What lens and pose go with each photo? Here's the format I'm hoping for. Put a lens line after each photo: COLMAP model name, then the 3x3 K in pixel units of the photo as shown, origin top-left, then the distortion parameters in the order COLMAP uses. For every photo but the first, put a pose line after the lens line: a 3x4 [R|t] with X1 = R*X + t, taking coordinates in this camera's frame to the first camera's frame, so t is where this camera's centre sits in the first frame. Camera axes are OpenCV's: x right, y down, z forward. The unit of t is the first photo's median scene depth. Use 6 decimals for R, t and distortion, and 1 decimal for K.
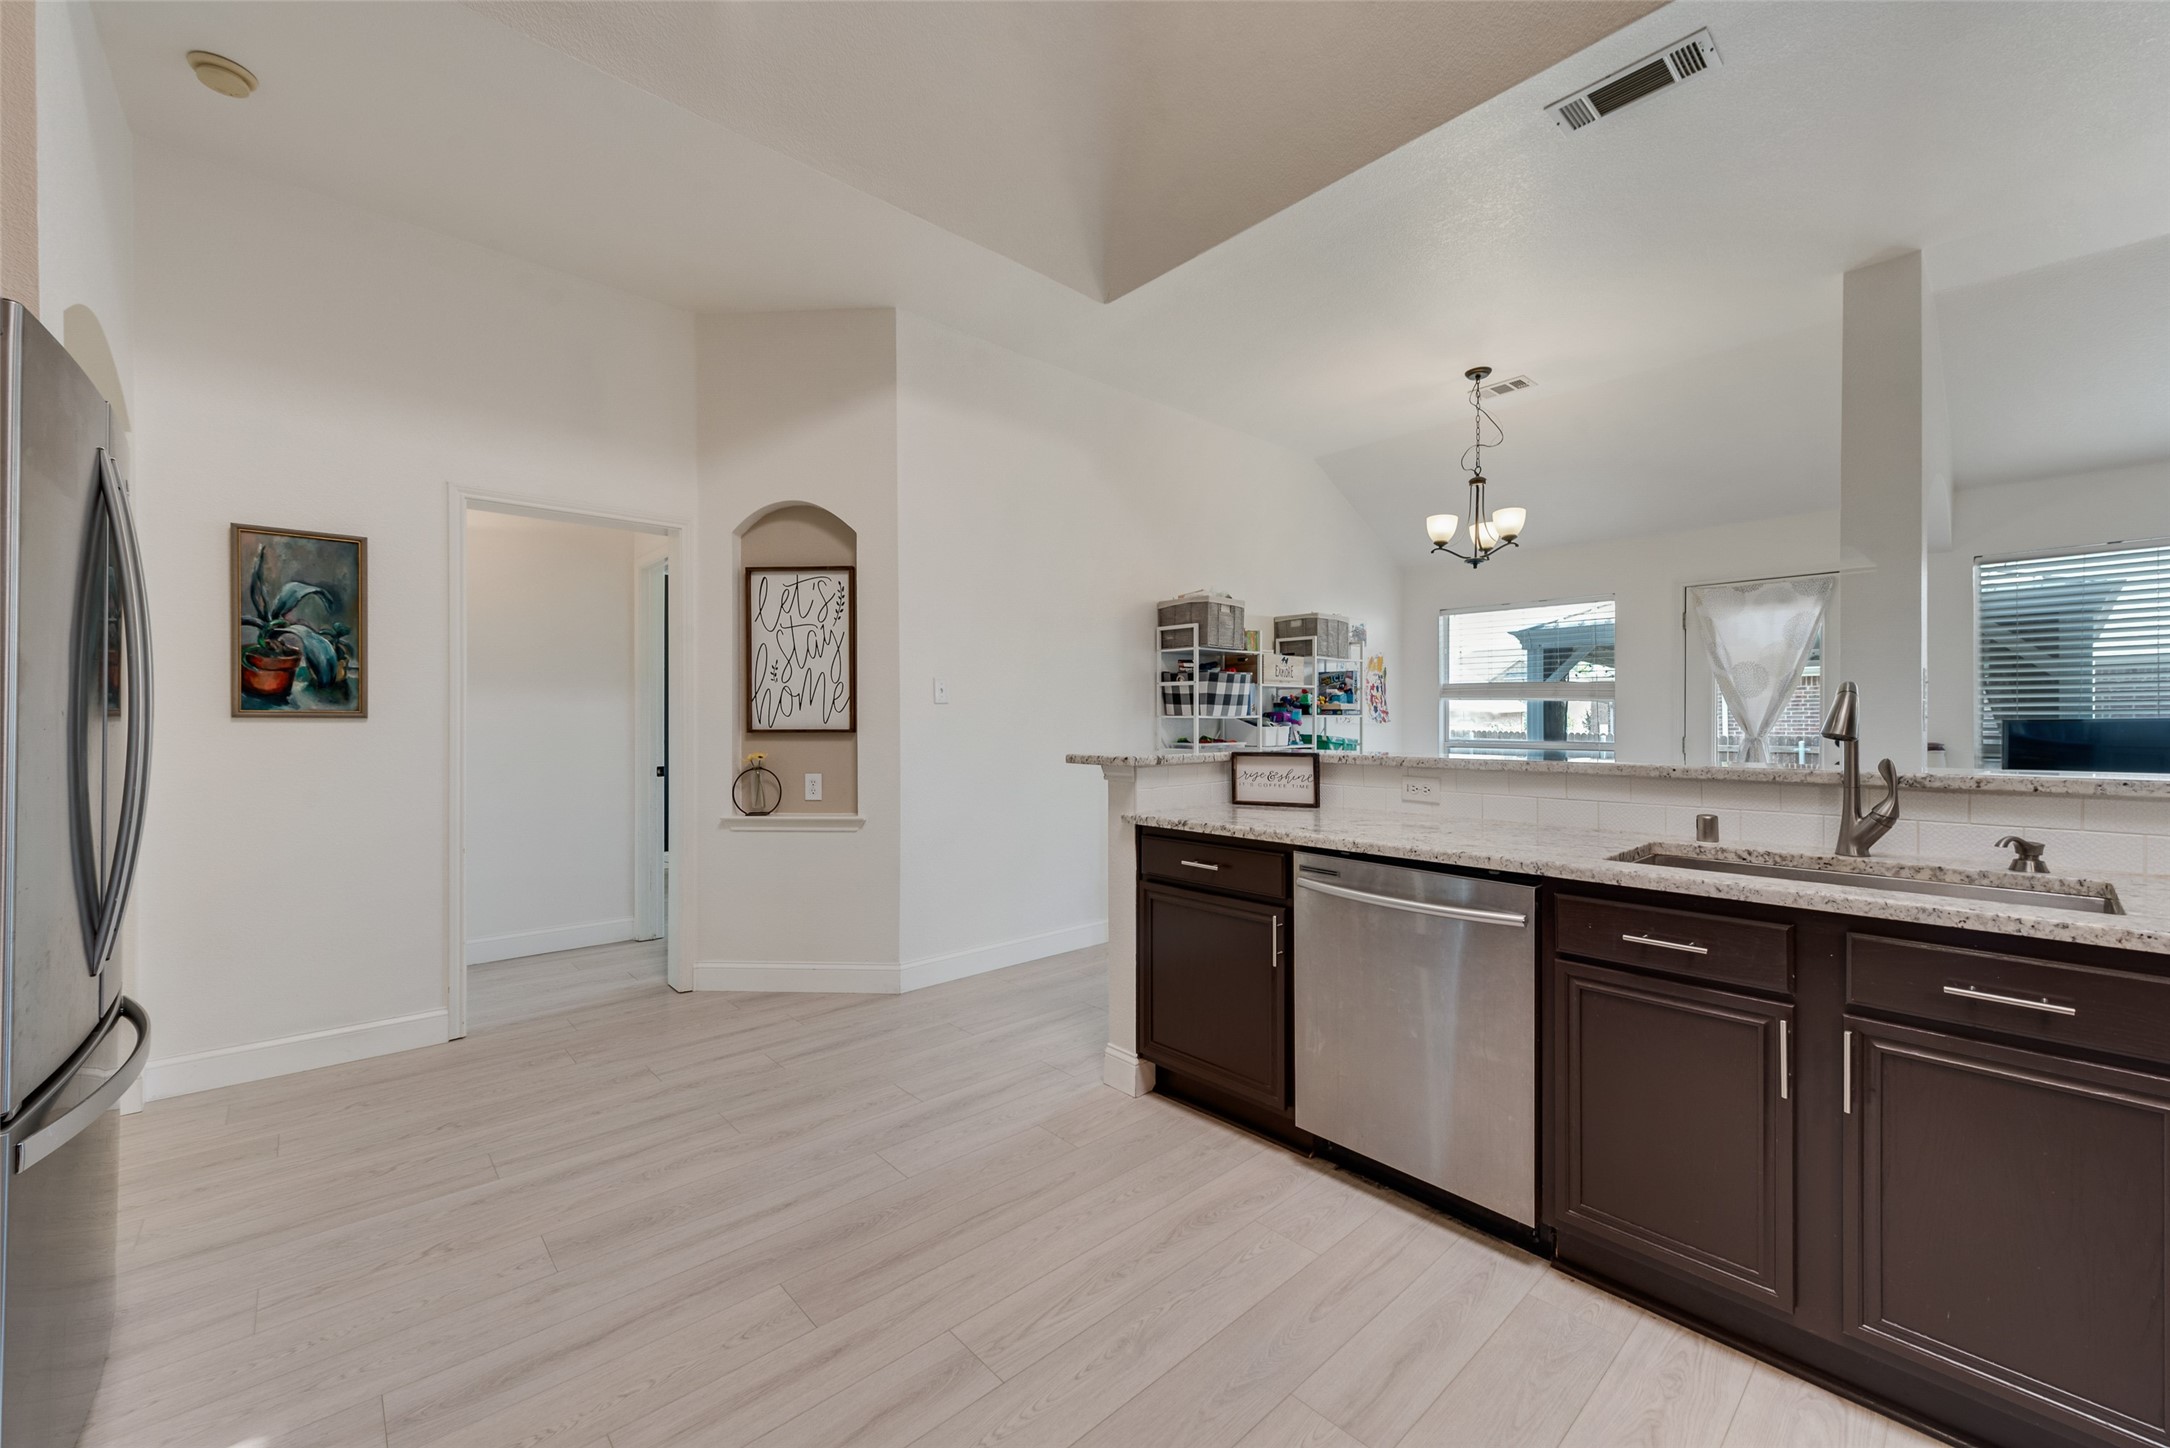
lens RADIAL K [[848.3, 0, 1077.4], [0, 848.3, 718.9], [0, 0, 1]] dist [0.008428, -0.000283]
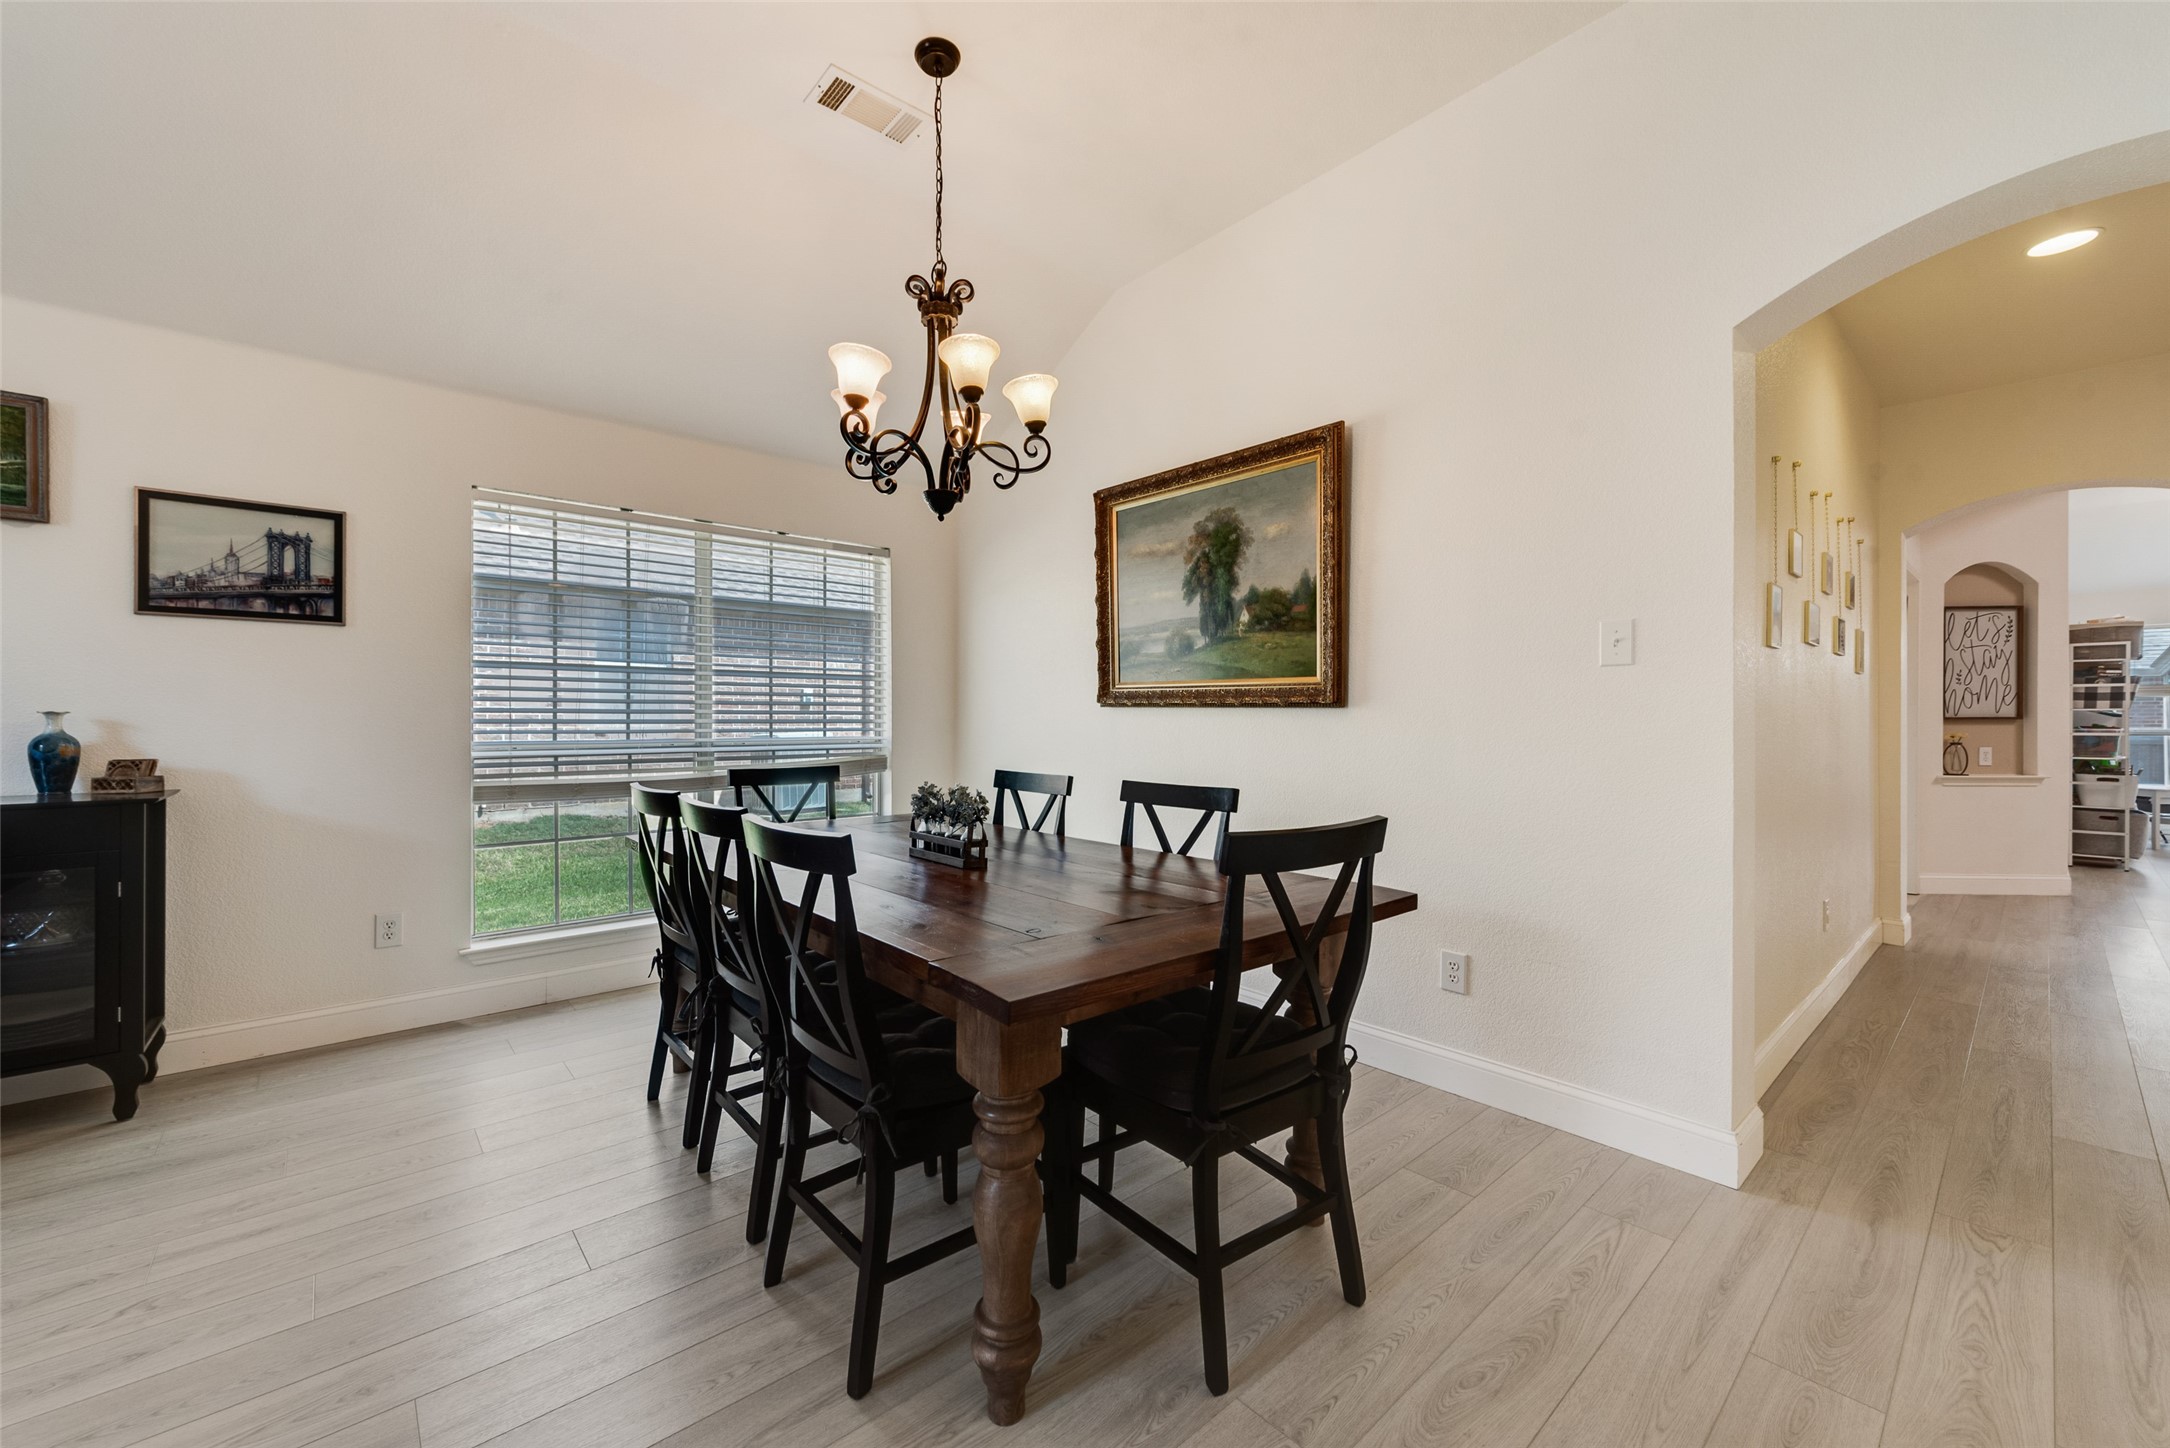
lens RADIAL K [[848.1, 0, 1080.0], [0, 848.1, 725.6], [0, 0, 1]] dist [0.006567, -0.000509]
pose [[0.999965, 0.001522, -0.008187, -1.971459], [-0.001420, 0.999921, 0.012450, 0.011582], [0.008205, -0.012438, 0.999889, -0.516429]]
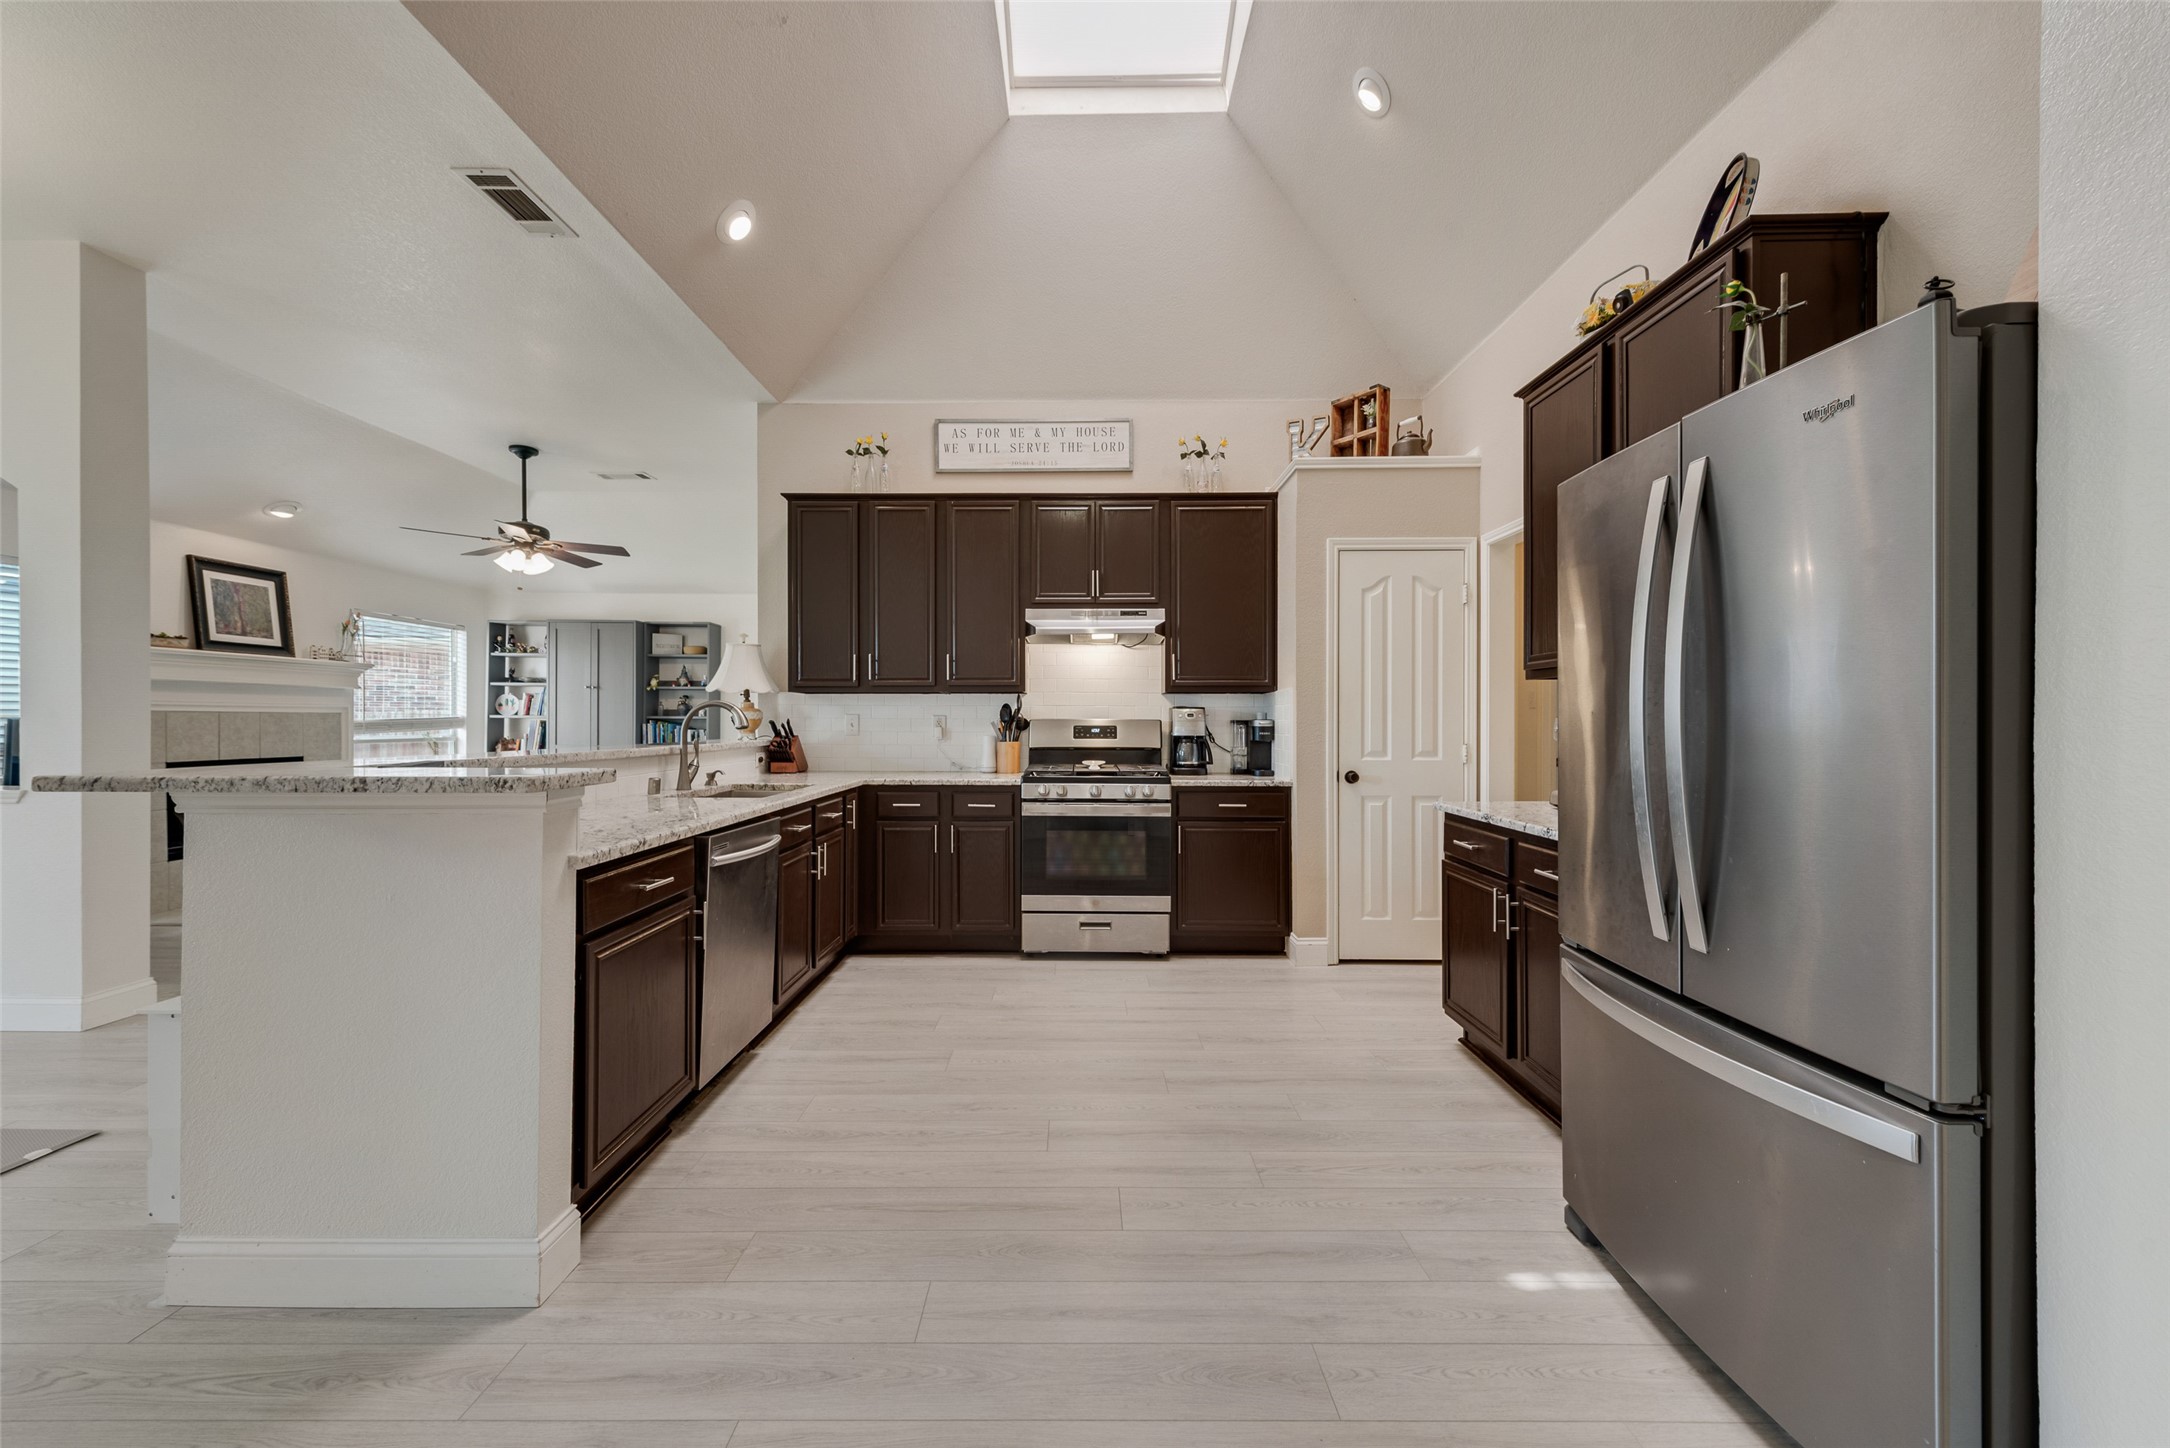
lens RADIAL K [[841.9, 0, 1075.1], [0, 841.9, 725.9], [0, 0, 1]] dist [0.001519, -0.000493]
pose [[-0.741234, -0.003028, 0.671240, -0.512989], [-0.001407, 0.999995, 0.002958, 0.004755], [-0.671246, 0.001248, -0.741234, 0.918695]]
